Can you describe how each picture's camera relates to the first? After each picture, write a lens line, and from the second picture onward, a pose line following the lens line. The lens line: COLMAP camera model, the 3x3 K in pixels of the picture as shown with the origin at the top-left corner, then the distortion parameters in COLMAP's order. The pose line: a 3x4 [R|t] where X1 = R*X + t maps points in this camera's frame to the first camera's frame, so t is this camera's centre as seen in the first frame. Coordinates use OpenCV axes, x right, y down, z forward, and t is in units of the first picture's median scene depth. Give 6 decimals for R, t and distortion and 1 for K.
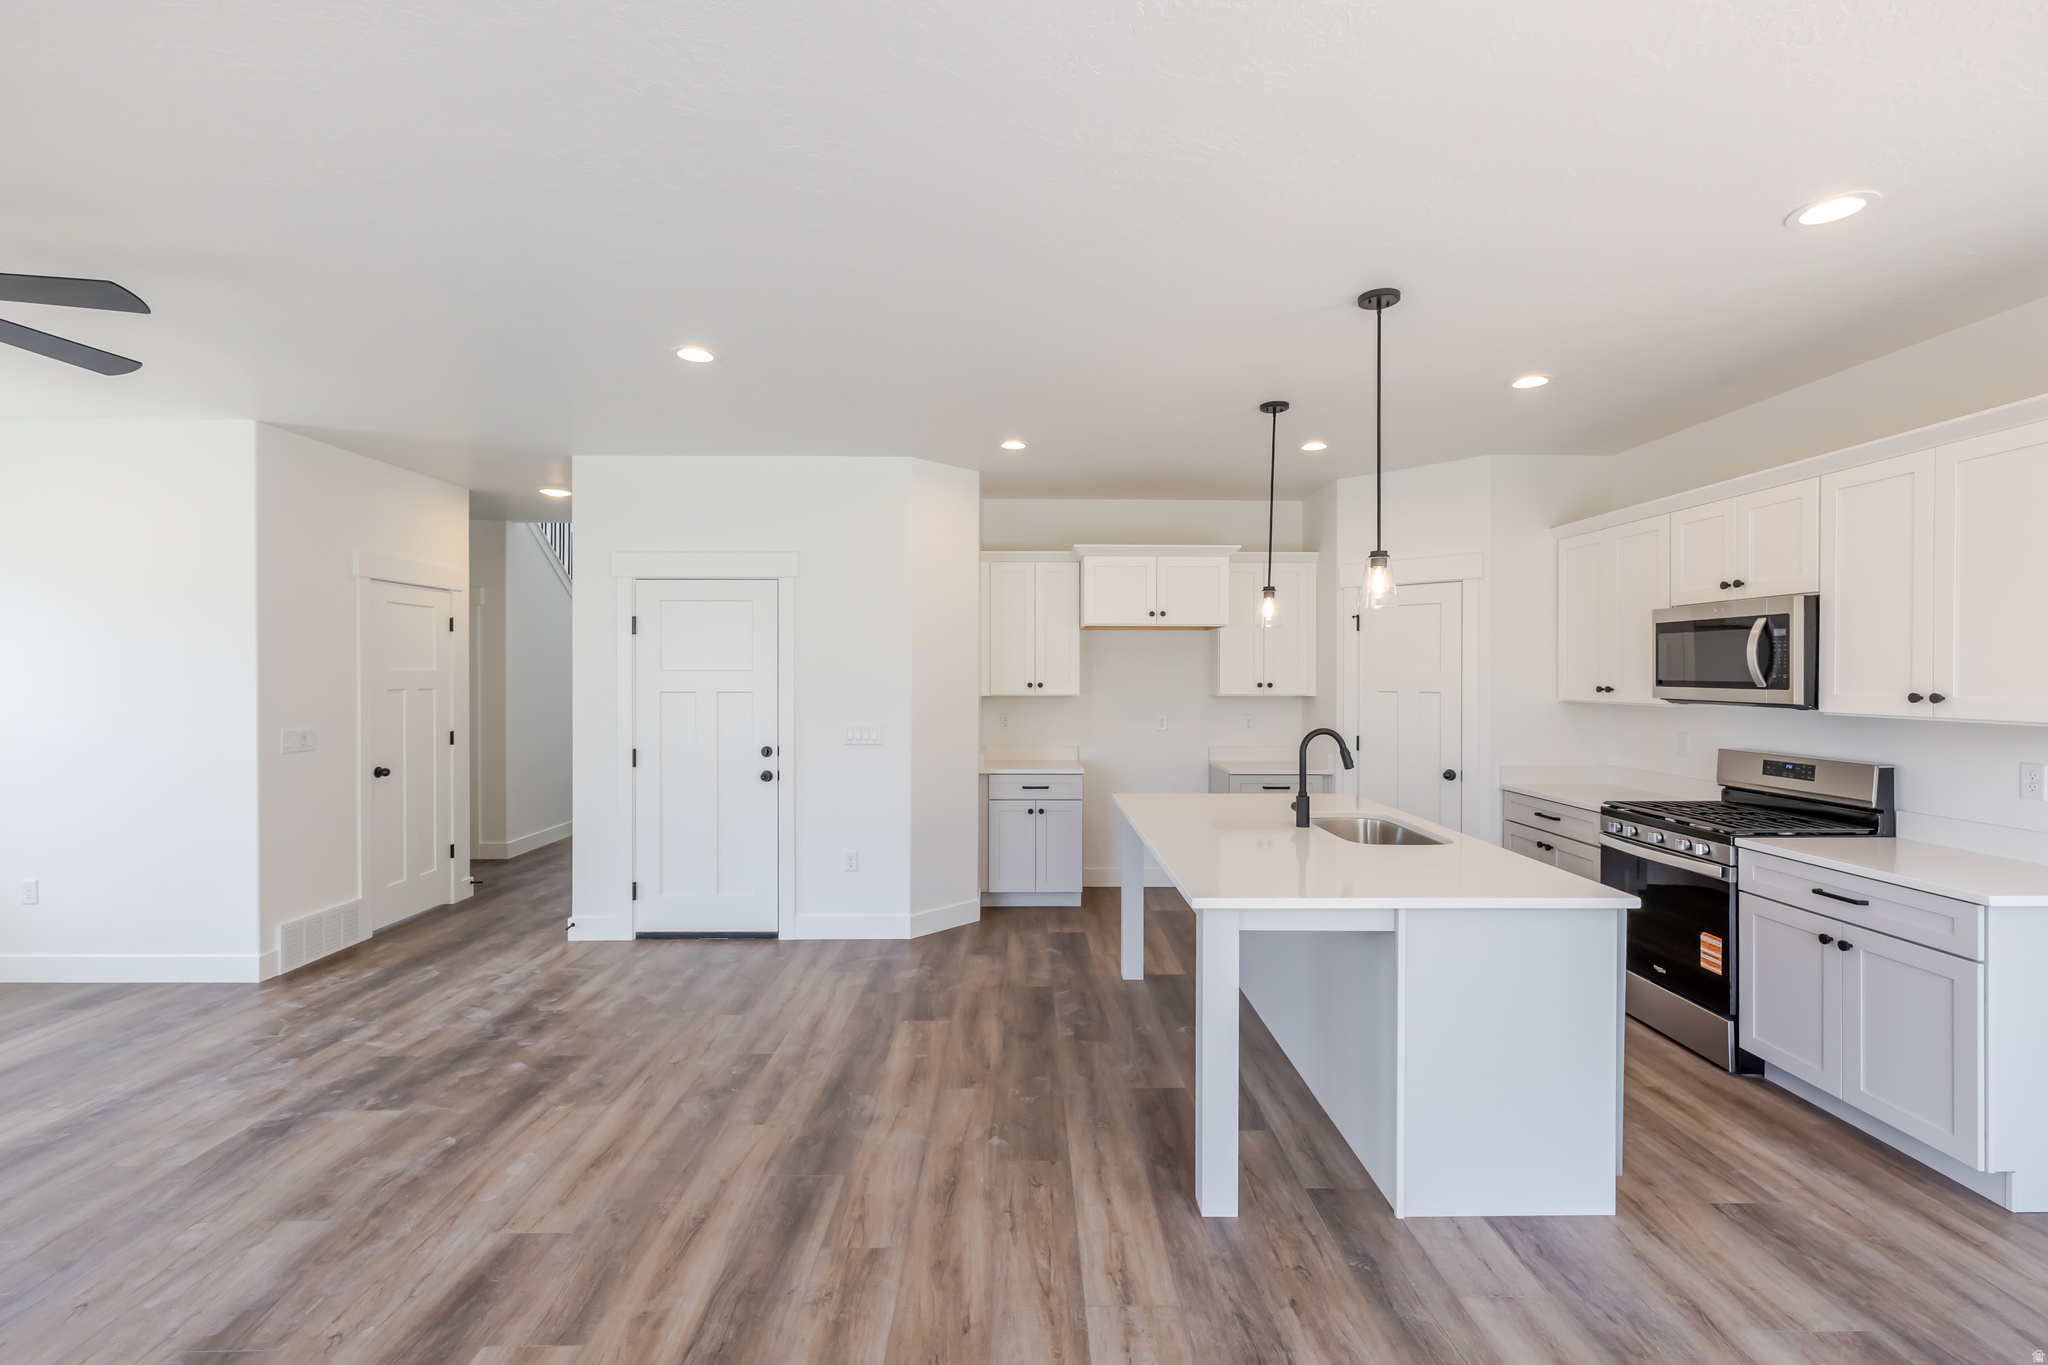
lens RADIAL K [[886.0, 0, 1022.5], [0, 886.0, 689.4], [0, 0, 1]] dist [0.003249, 0.001563]
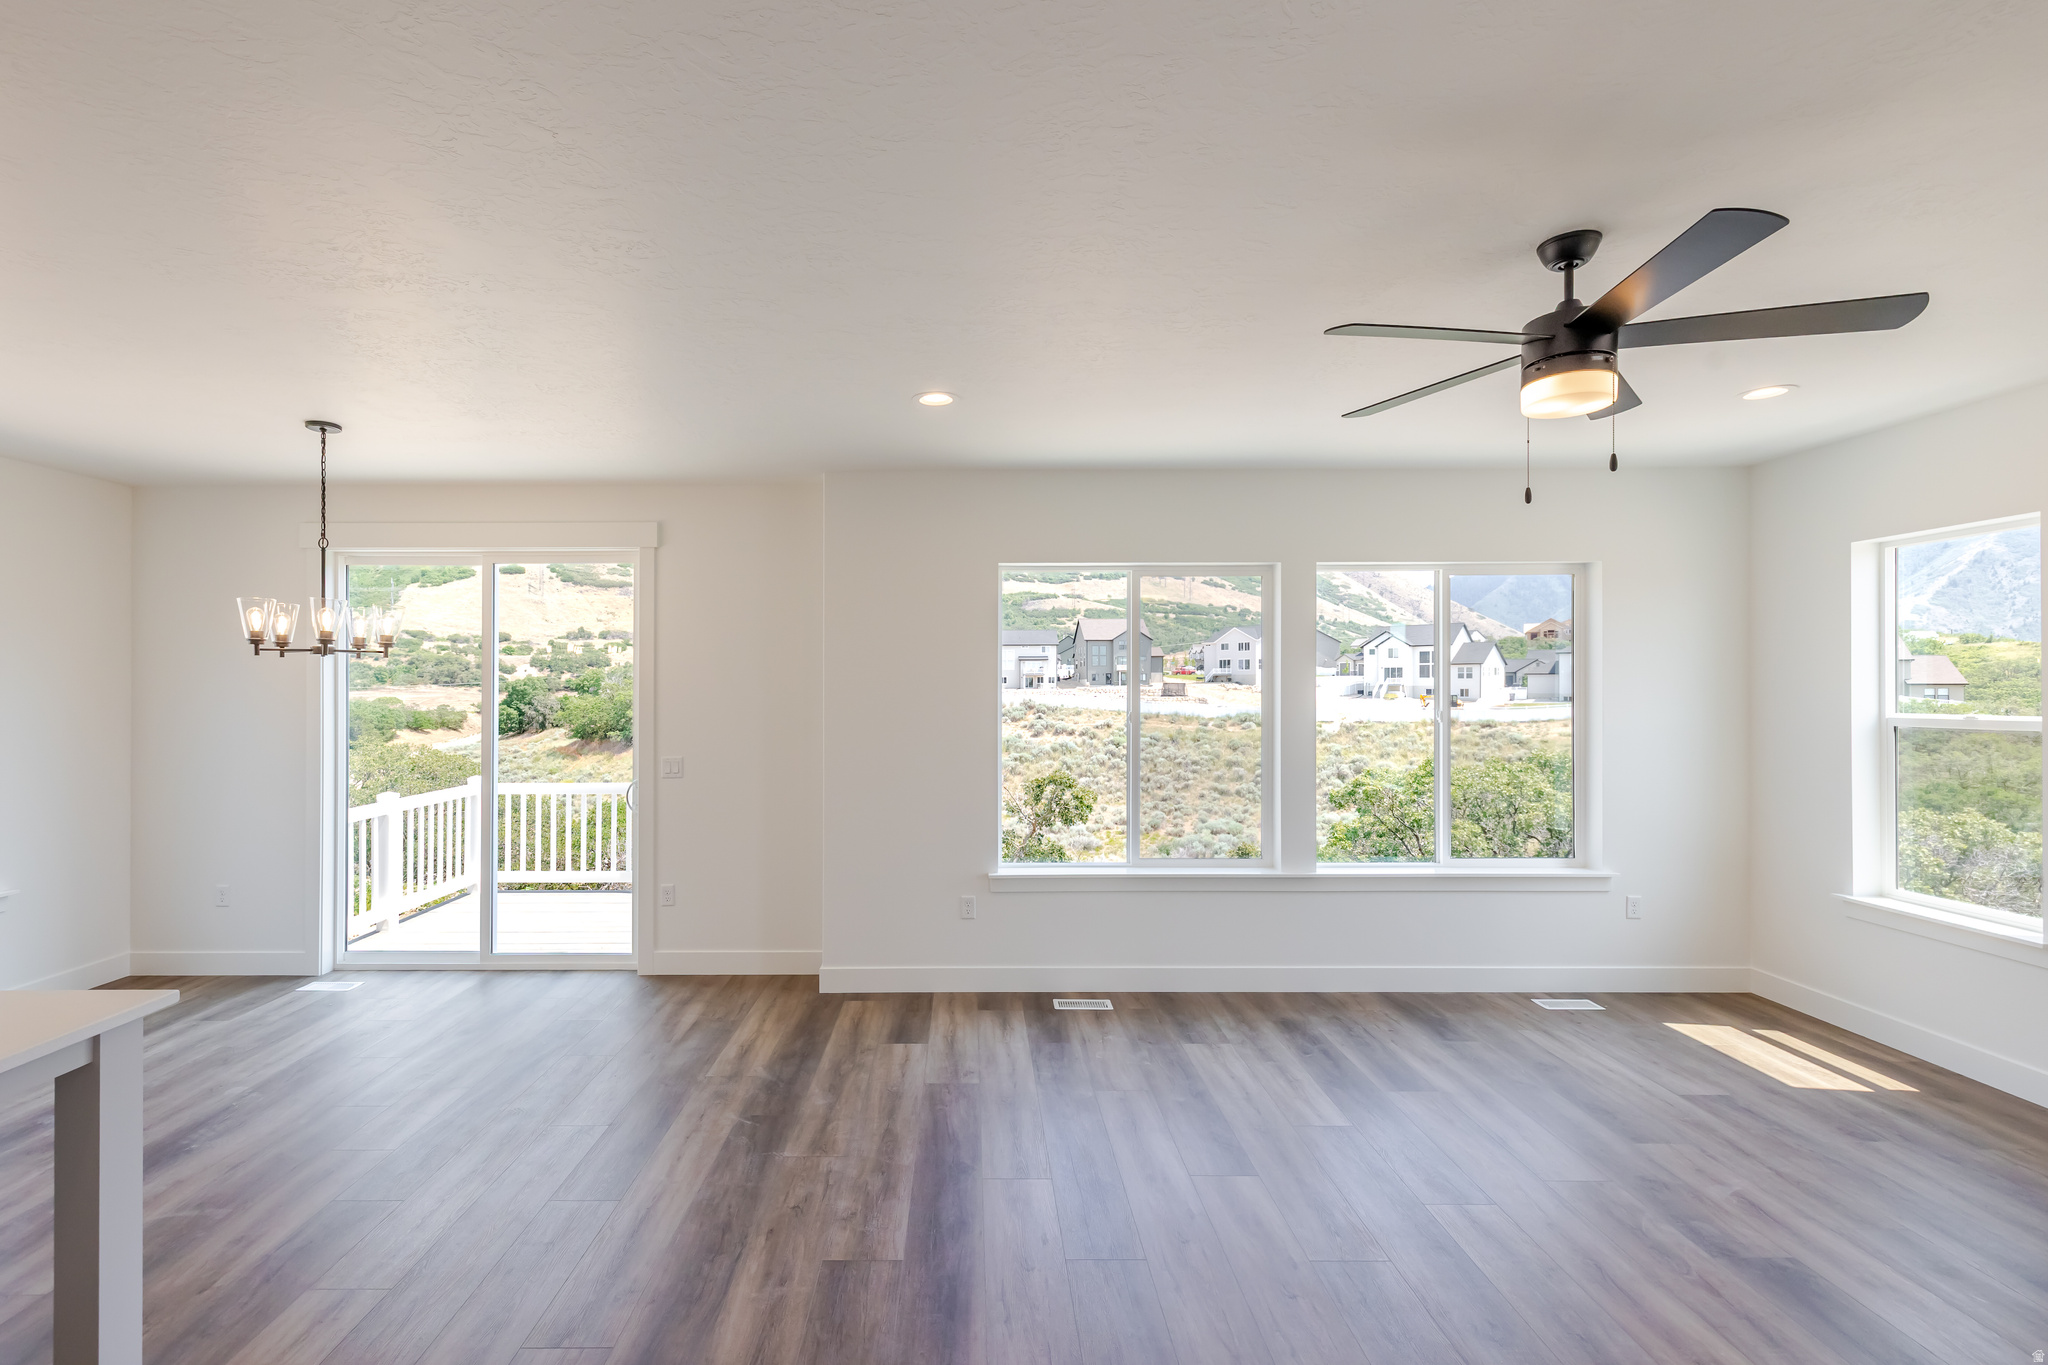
lens RADIAL K [[886.0, 0, 945.3], [0, 886.0, 684.9], [0, 0, 1]] dist [0.003249, 0.001563]
pose [[-0.999630, 0.004601, 0.026810, -0.372623], [0.005038, 0.999855, 0.016265, -0.043776], [-0.026731, 0.016394, -0.999508, 1.179698]]
